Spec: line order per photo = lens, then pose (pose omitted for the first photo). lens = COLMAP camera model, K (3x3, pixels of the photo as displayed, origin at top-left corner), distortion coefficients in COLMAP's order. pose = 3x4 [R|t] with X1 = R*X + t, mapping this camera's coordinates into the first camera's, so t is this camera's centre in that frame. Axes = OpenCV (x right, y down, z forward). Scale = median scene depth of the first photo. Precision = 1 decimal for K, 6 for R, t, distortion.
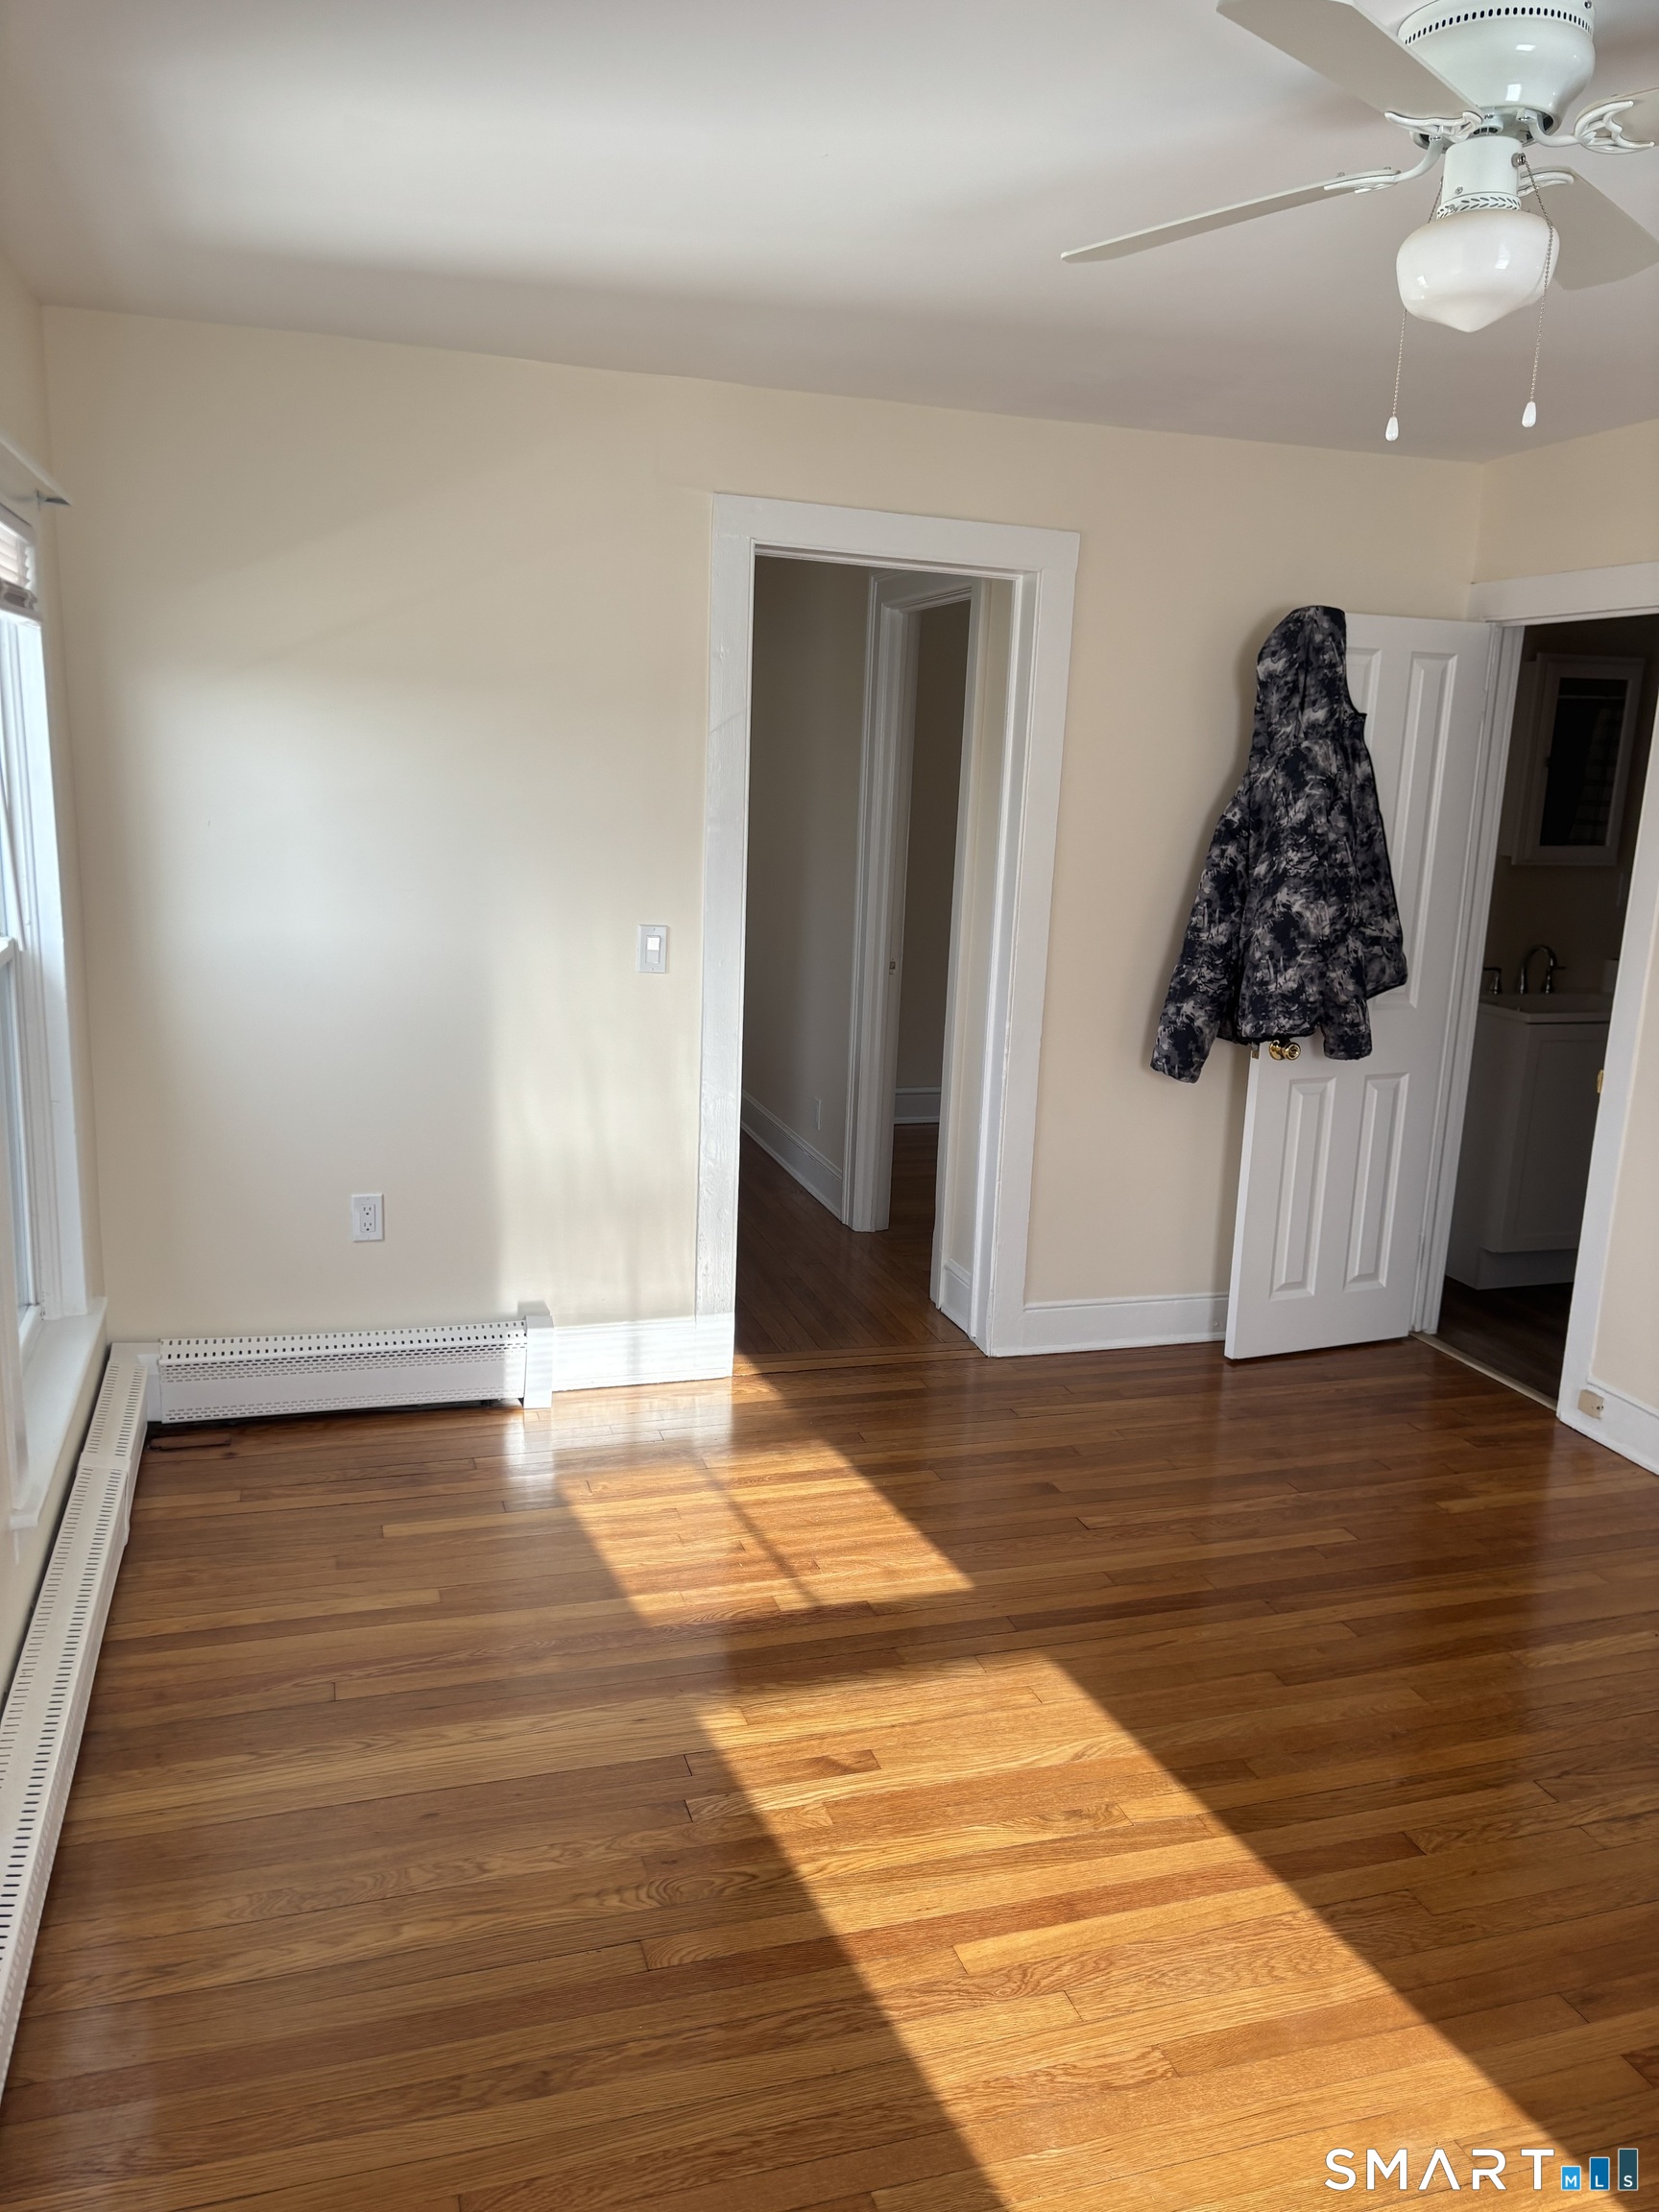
lens RADIAL K [[1664.2, 0, 808.3], [0, 1664.2, 1107.7], [0, 0, 1]] dist [0.037719, -0.036365]
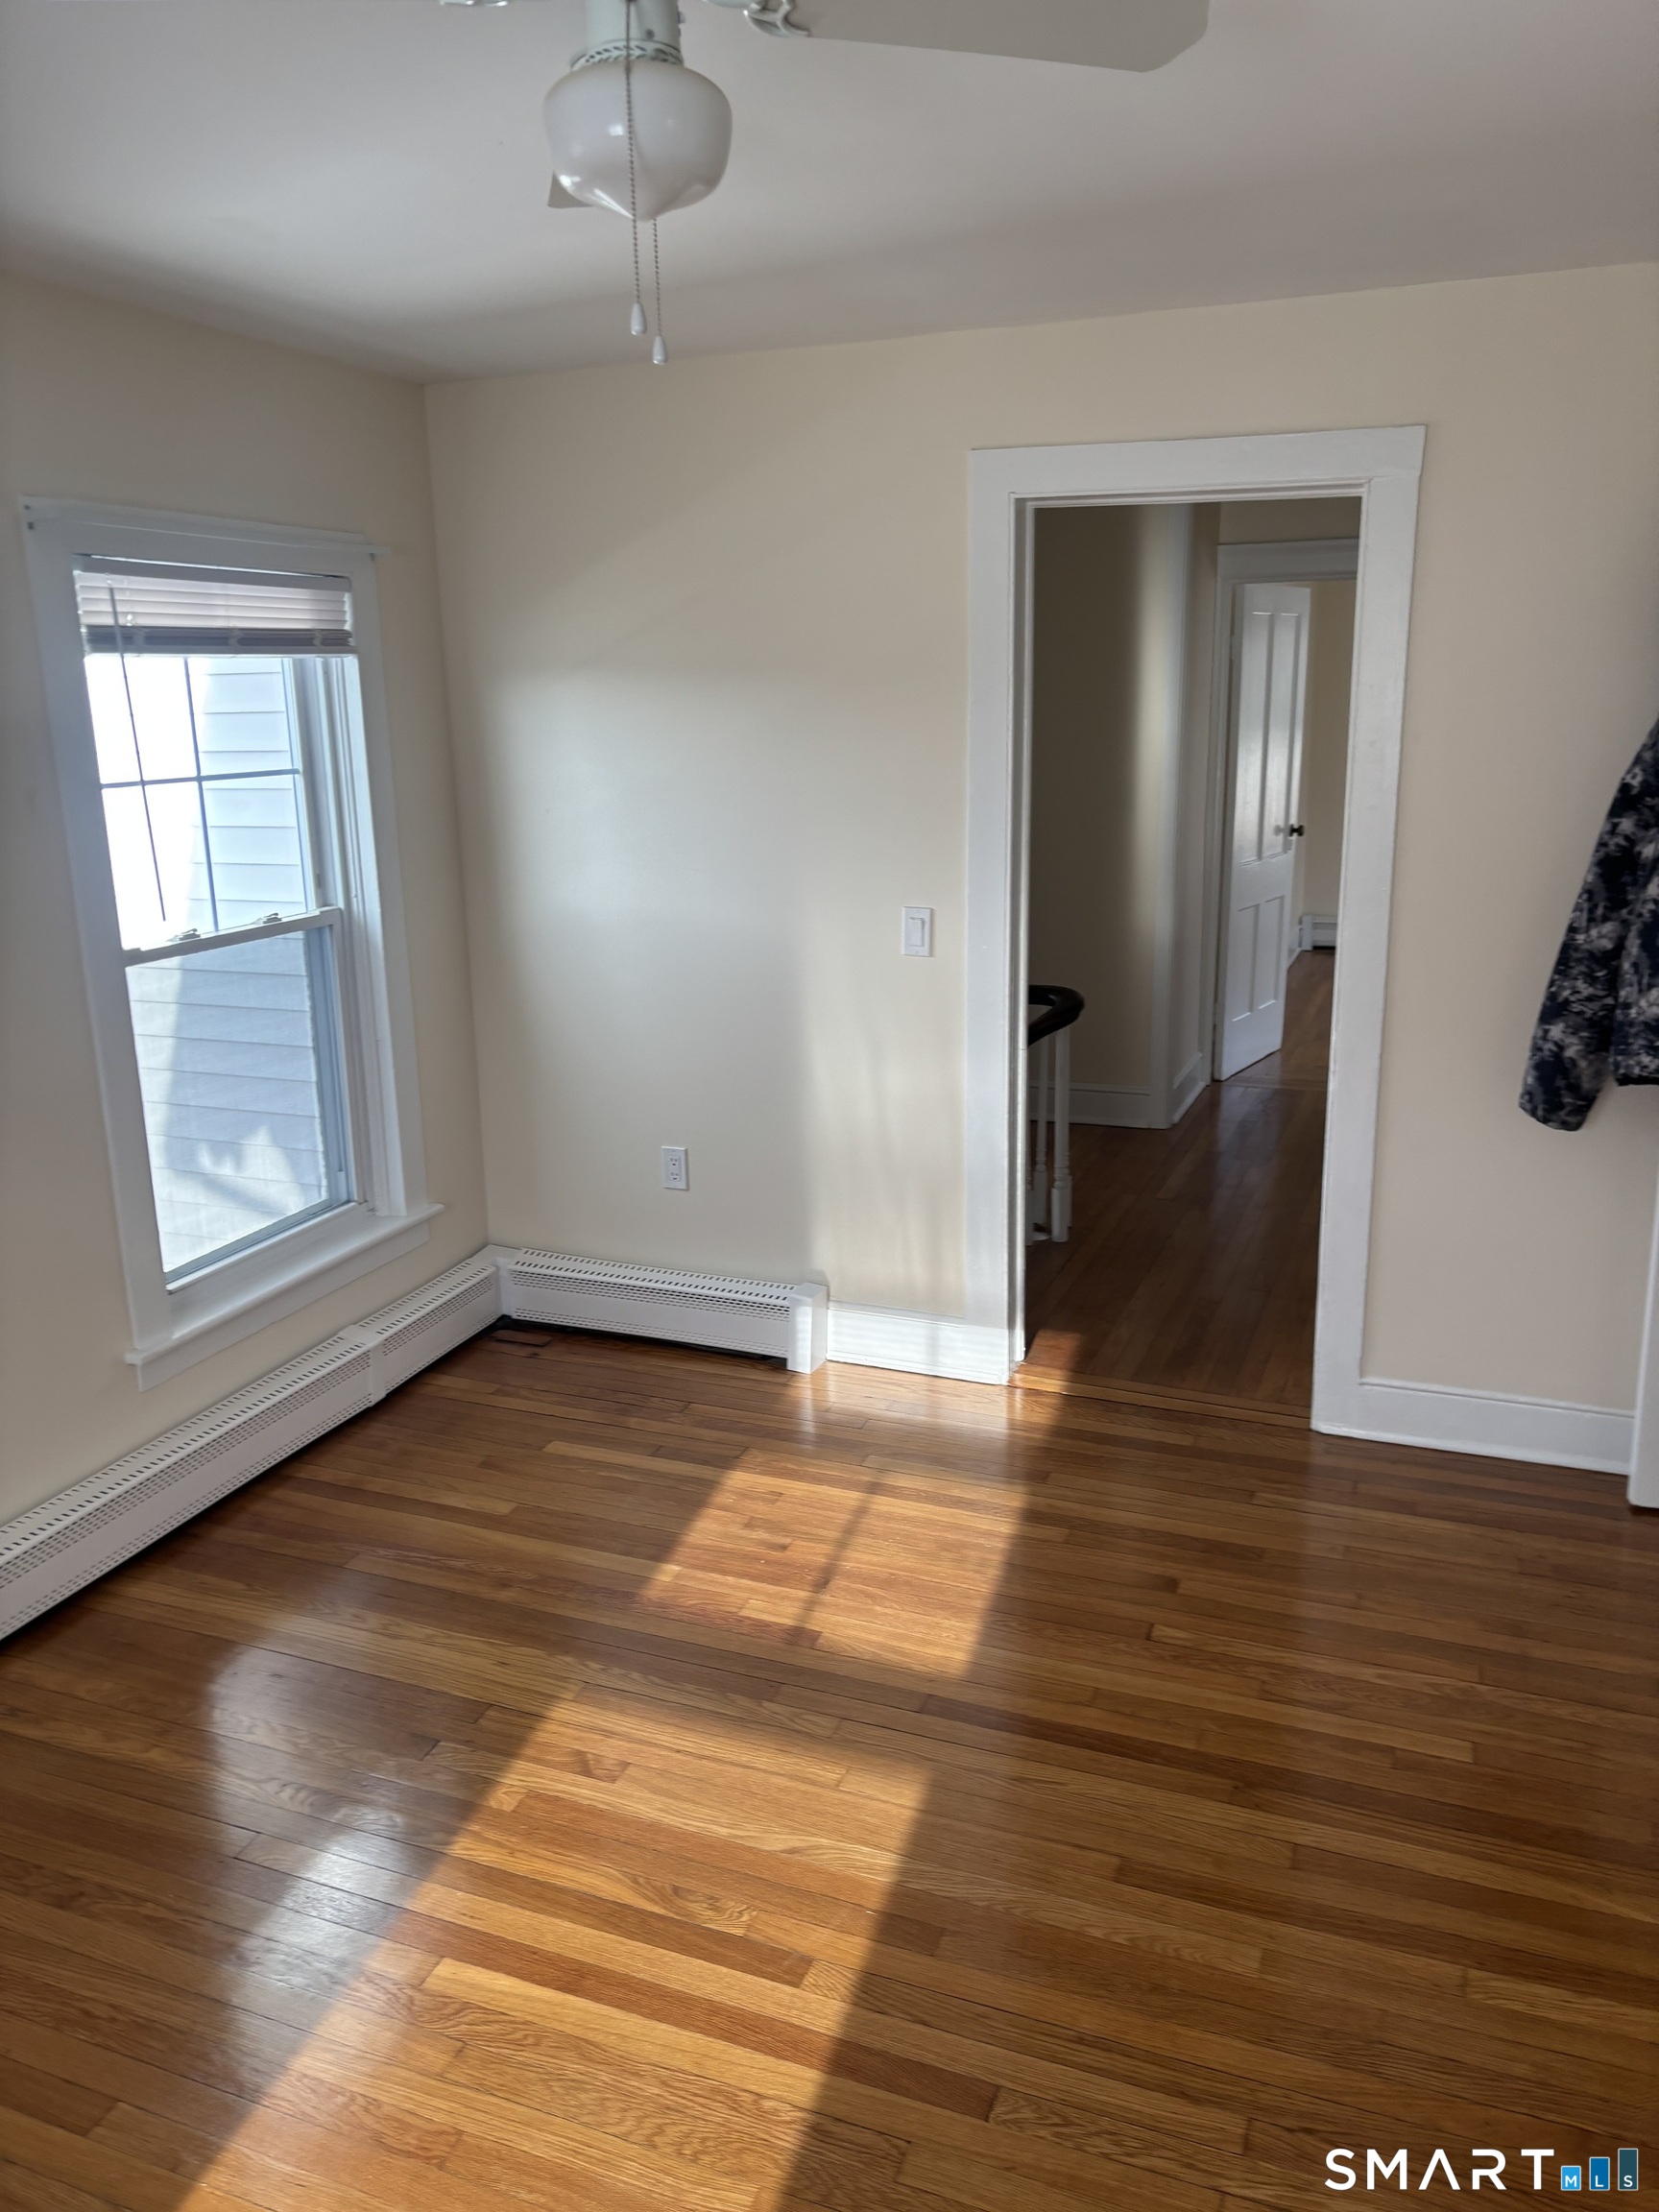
lens RADIAL K [[1664.2, 0, 830.8], [0, 1664.2, 1098.1], [0, 0, 1]] dist [0.037719, -0.036365]
pose [[0.773255, 0.098220, -0.626442, 0.494823], [-0.085690, 0.995054, 0.050243, -0.043541], [0.628279, 0.014829, 0.777847, 0.217196]]
